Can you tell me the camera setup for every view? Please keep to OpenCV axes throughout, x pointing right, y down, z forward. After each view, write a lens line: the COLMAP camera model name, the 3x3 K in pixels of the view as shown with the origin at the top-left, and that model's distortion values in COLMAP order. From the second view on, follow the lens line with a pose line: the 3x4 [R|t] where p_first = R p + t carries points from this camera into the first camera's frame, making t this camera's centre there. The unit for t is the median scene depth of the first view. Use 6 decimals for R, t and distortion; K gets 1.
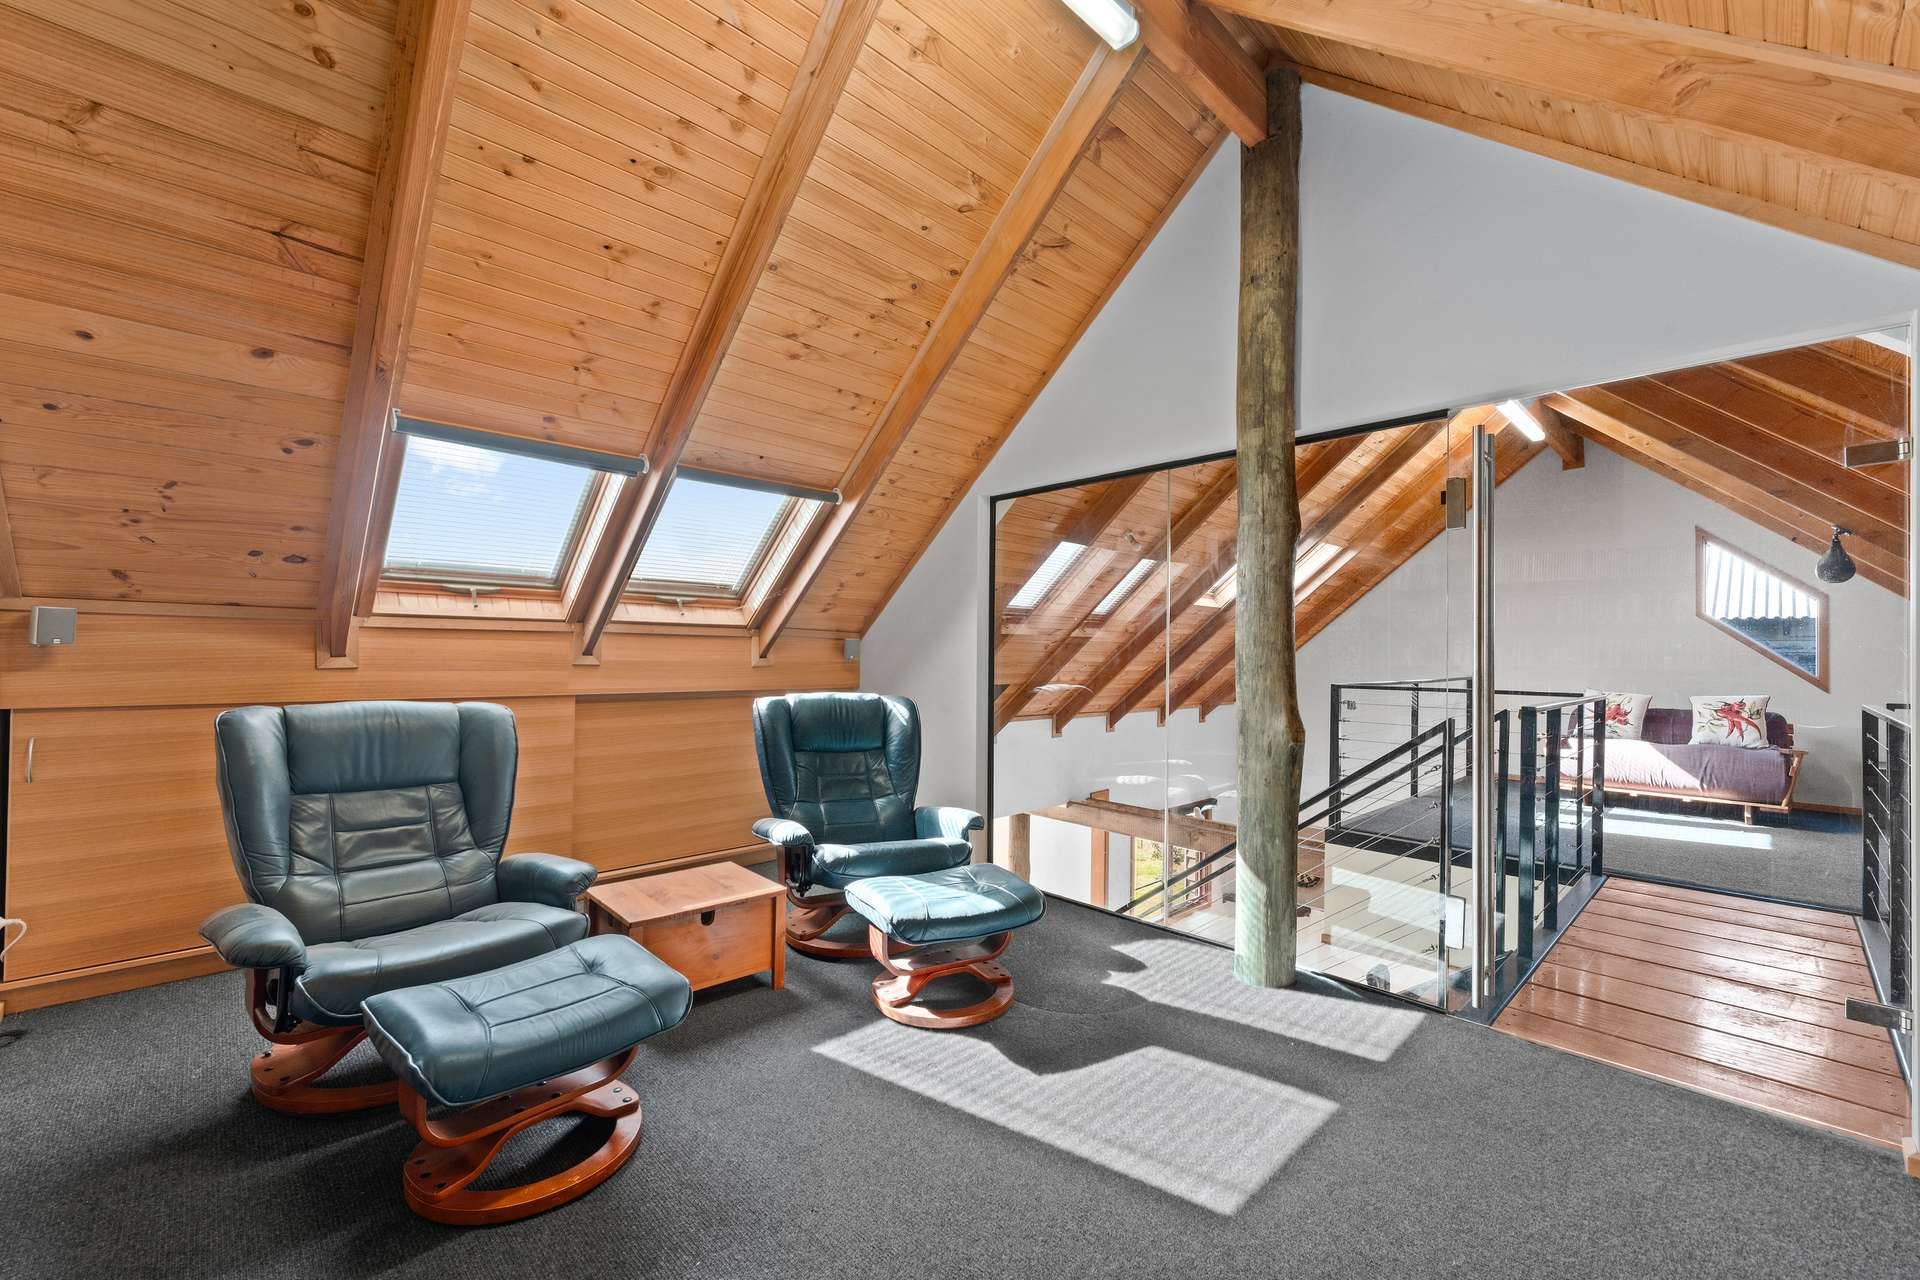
lens RADIAL K [[784.2, 0, 961.2], [0, 784.2, 650.3], [0, 0, 1]] dist [0.000947, 0.000132]
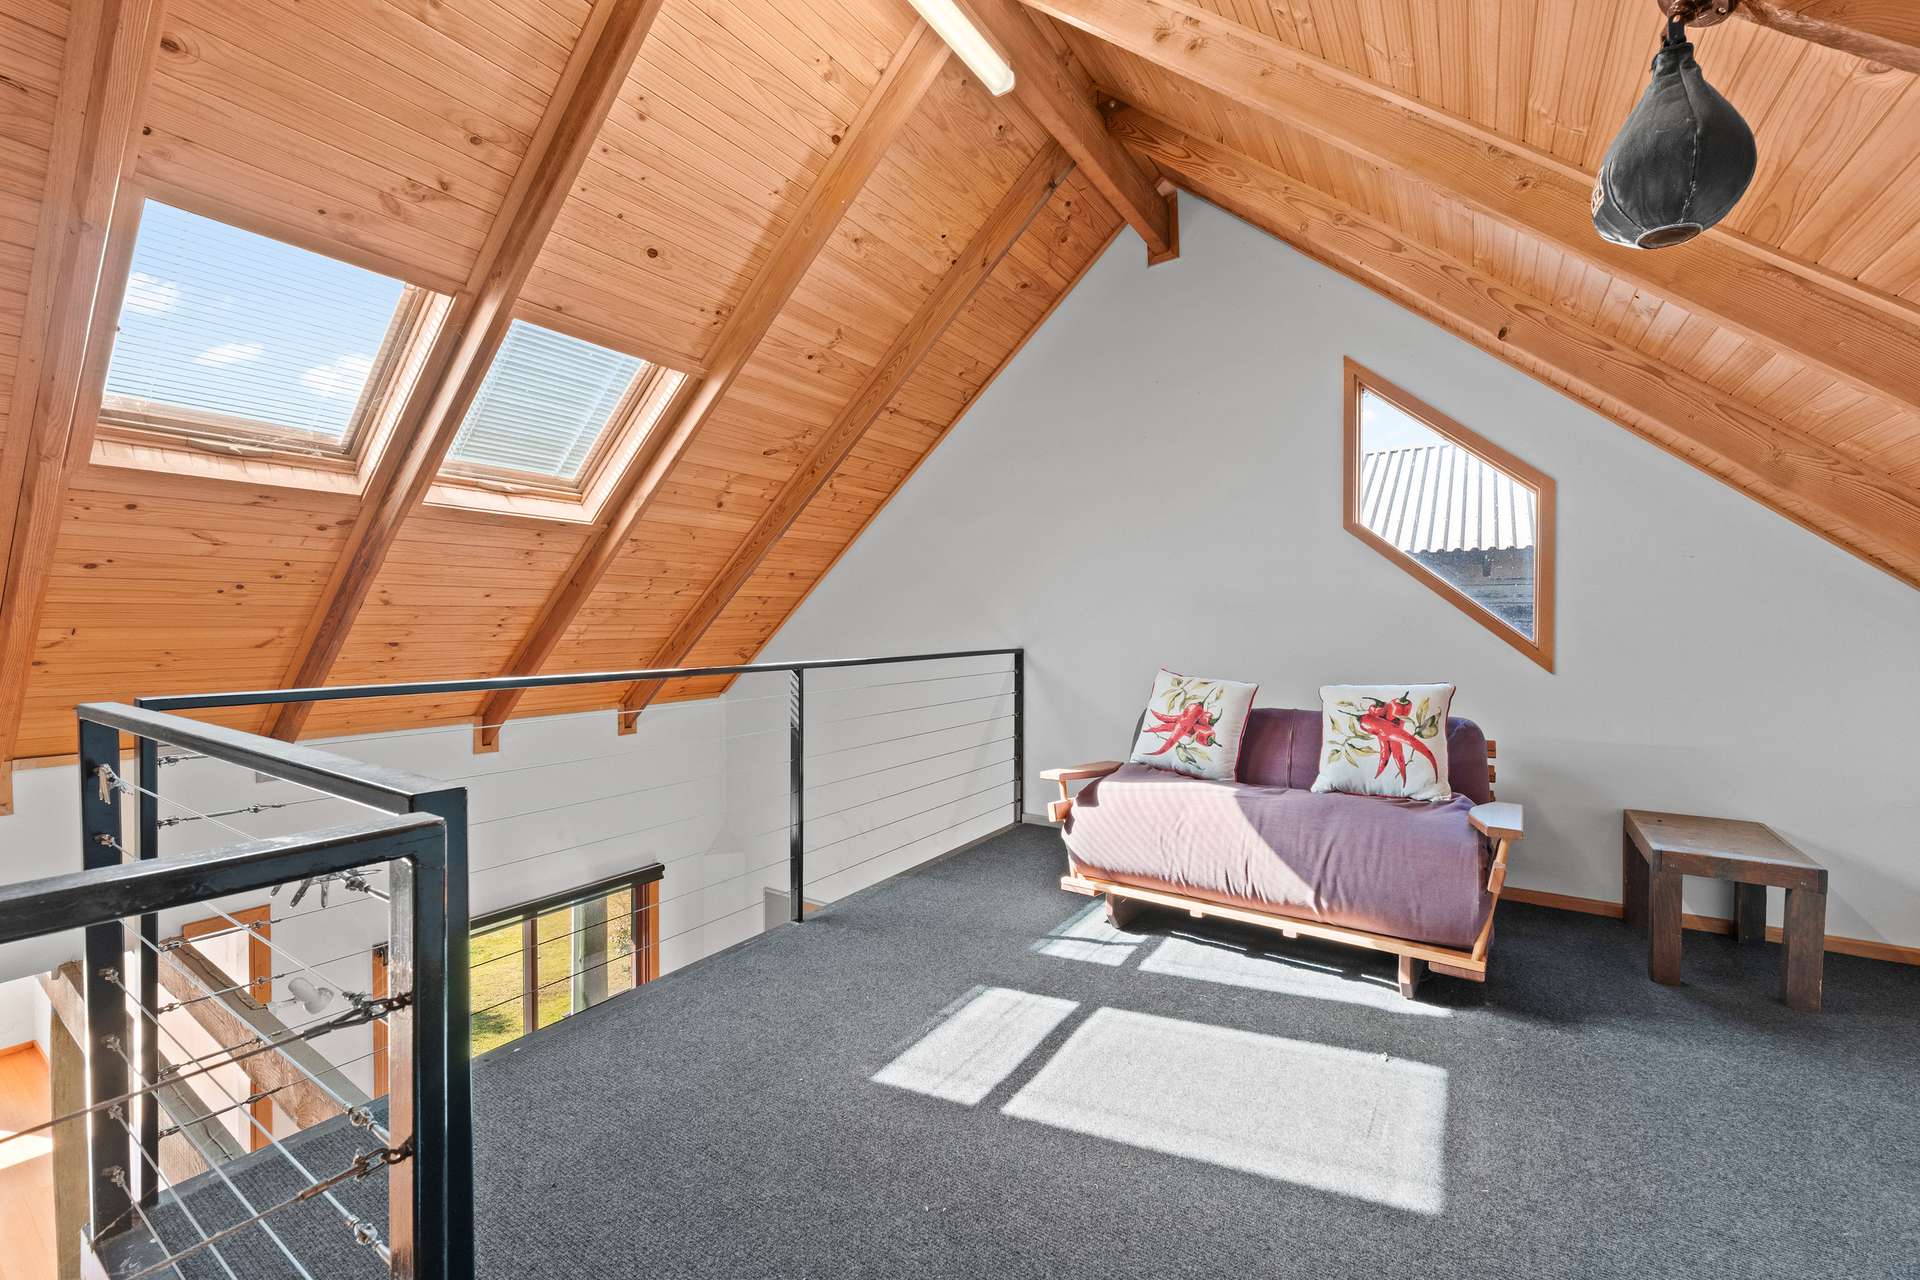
lens RADIAL K [[787.6, 0, 958.8], [0, 787.6, 631.9], [0, 0, 1]] dist [0.000396, -0.000033]
pose [[0.976331, -0.013116, 0.215884, 0.623373], [0.008428, 0.999709, 0.022623, 0.013133], [-0.216117, -0.020268, 0.976157, 0.590207]]
